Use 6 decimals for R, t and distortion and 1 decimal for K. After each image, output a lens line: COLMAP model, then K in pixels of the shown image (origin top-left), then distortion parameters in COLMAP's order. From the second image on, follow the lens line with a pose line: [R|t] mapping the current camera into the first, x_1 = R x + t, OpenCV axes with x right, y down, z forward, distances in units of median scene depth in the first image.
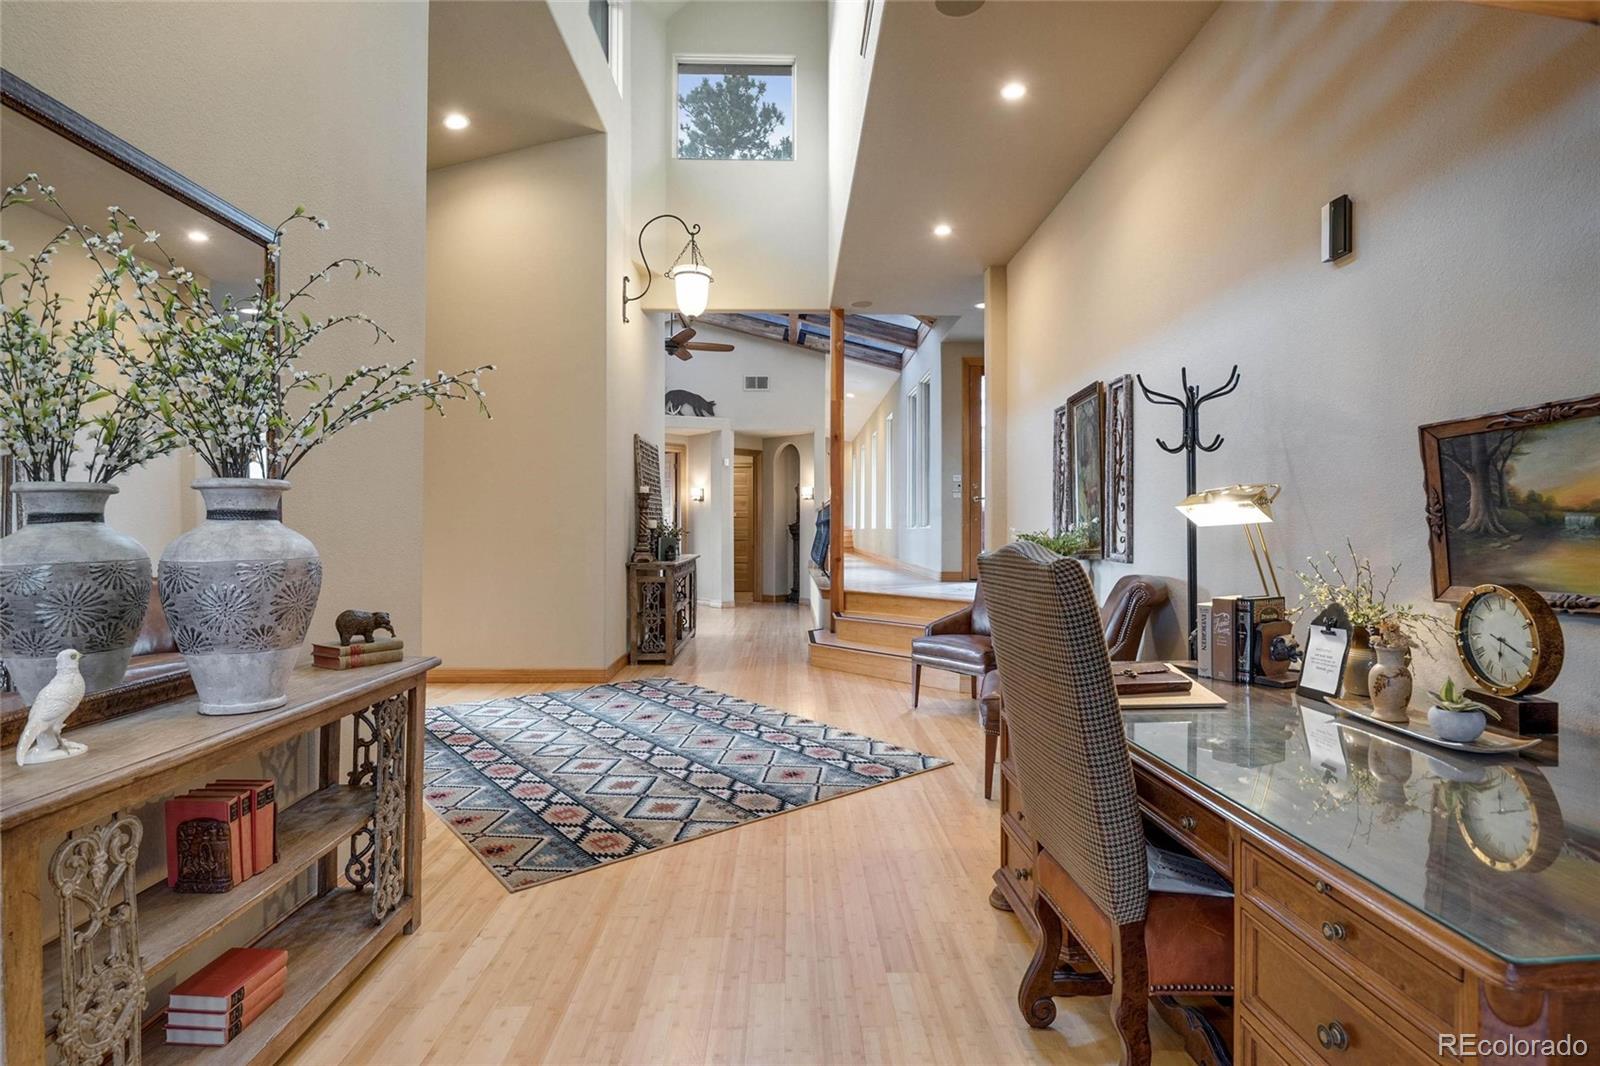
lens RADIAL K [[792.7, 0, 798.1], [0, 792.7, 523.5], [0, 0, 1]] dist [-0.013366, -0.000936]
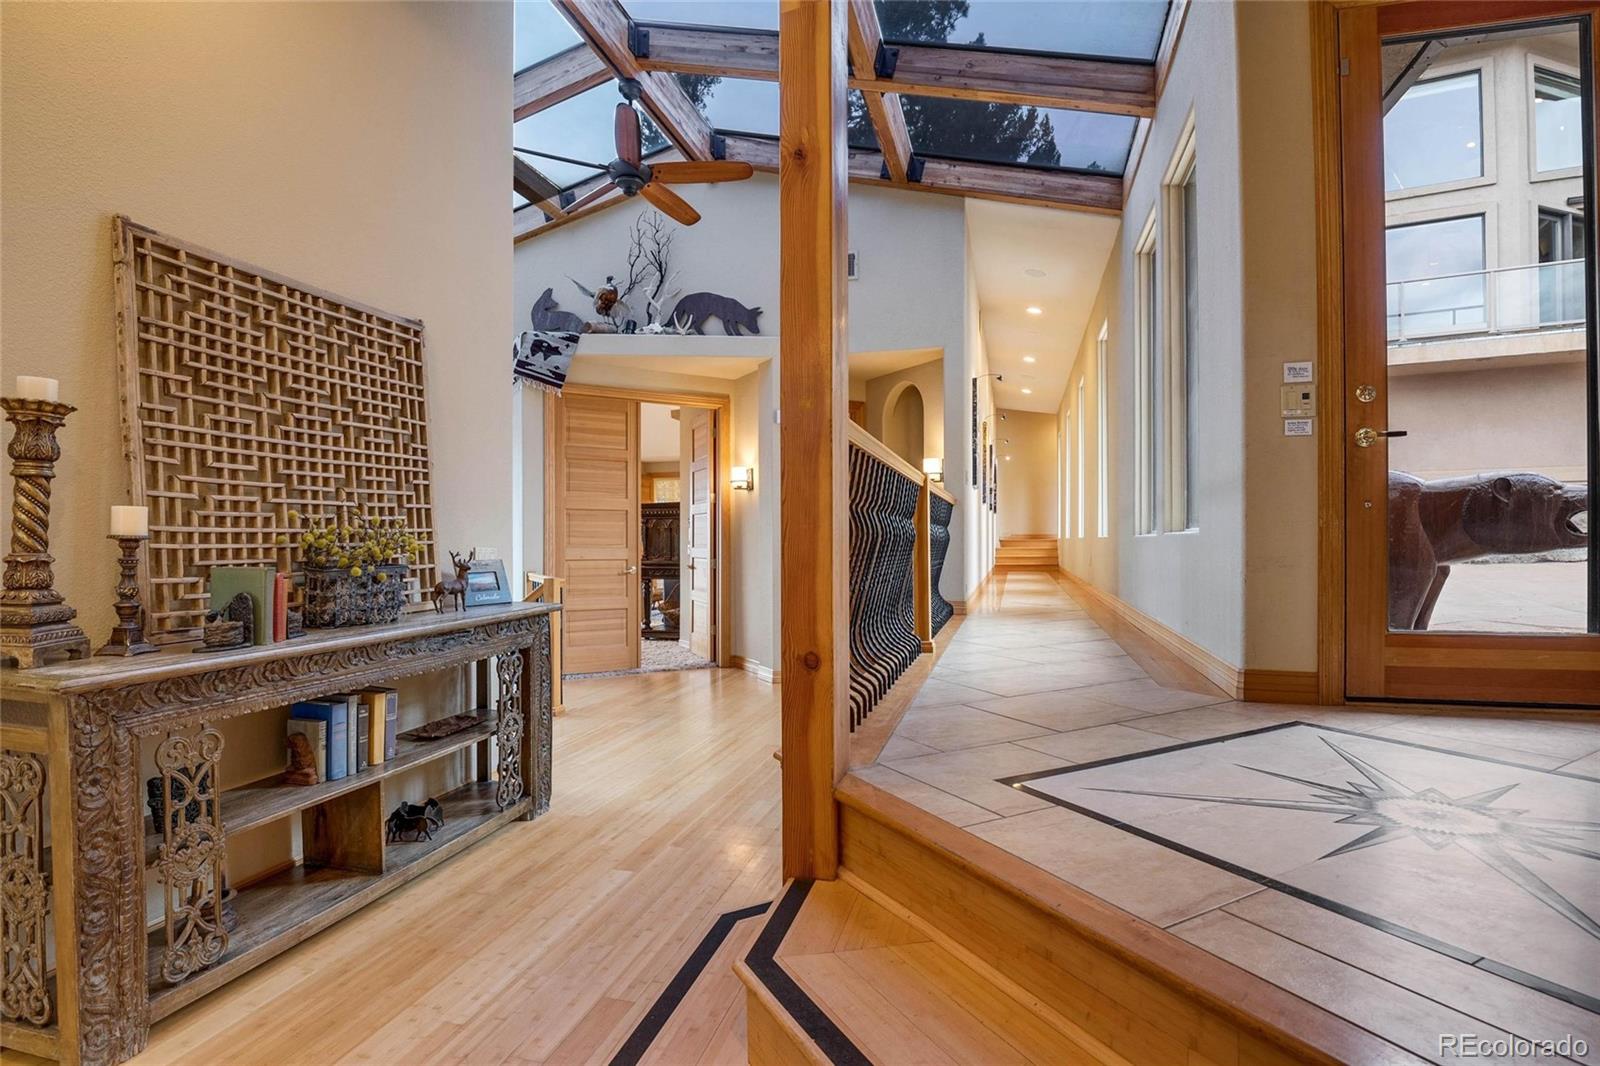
lens RADIAL K [[792.7, 0, 792.6], [0, 792.7, 535.6], [0, 0, 1]] dist [-0.013366, -0.000936]
pose [[0.961488, -0.004366, -0.274813, 0.082649], [0.004168, 0.999990, -0.001307, 0.007220], [0.274816, 0.000112, 0.961497, 0.579431]]
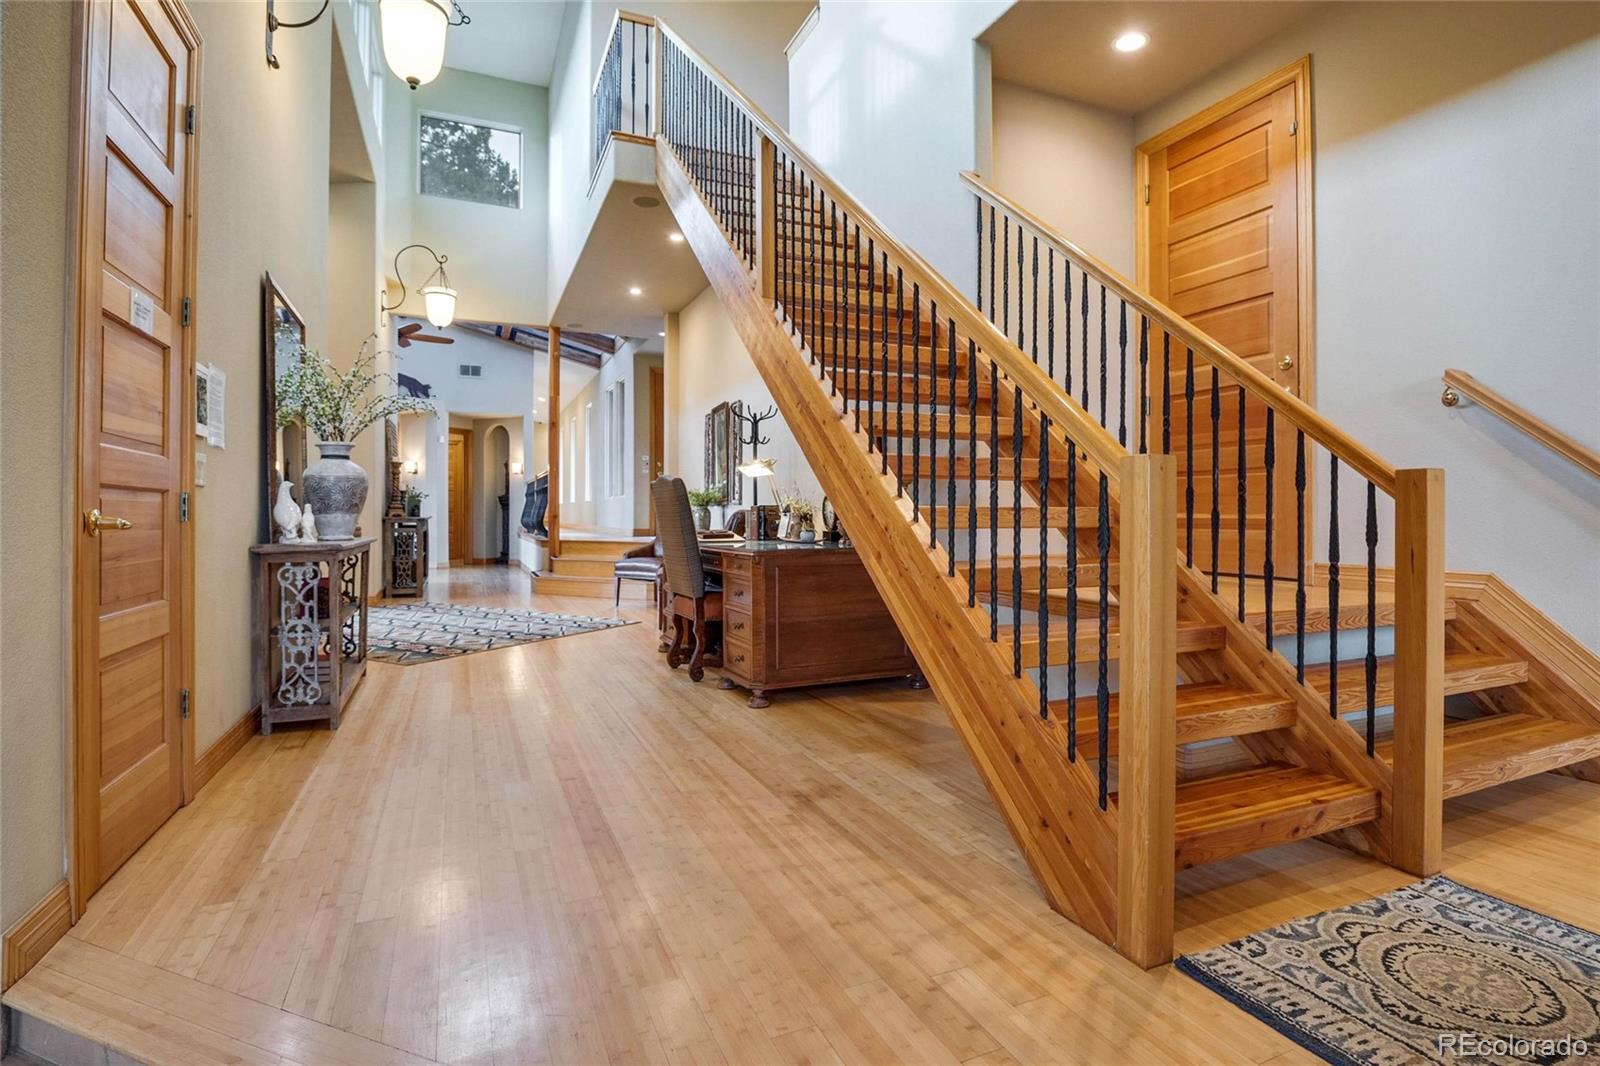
lens RADIAL K [[792.7, 0, 801.7], [0, 792.7, 515.5], [0, 0, 1]] dist [-0.013366, -0.000936]
pose [[0.924711, -0.000090, 0.380670, -0.054535], [-0.003632, 0.999952, 0.009060, 0.023007], [-0.380652, -0.009761, 0.924667, -0.287304]]
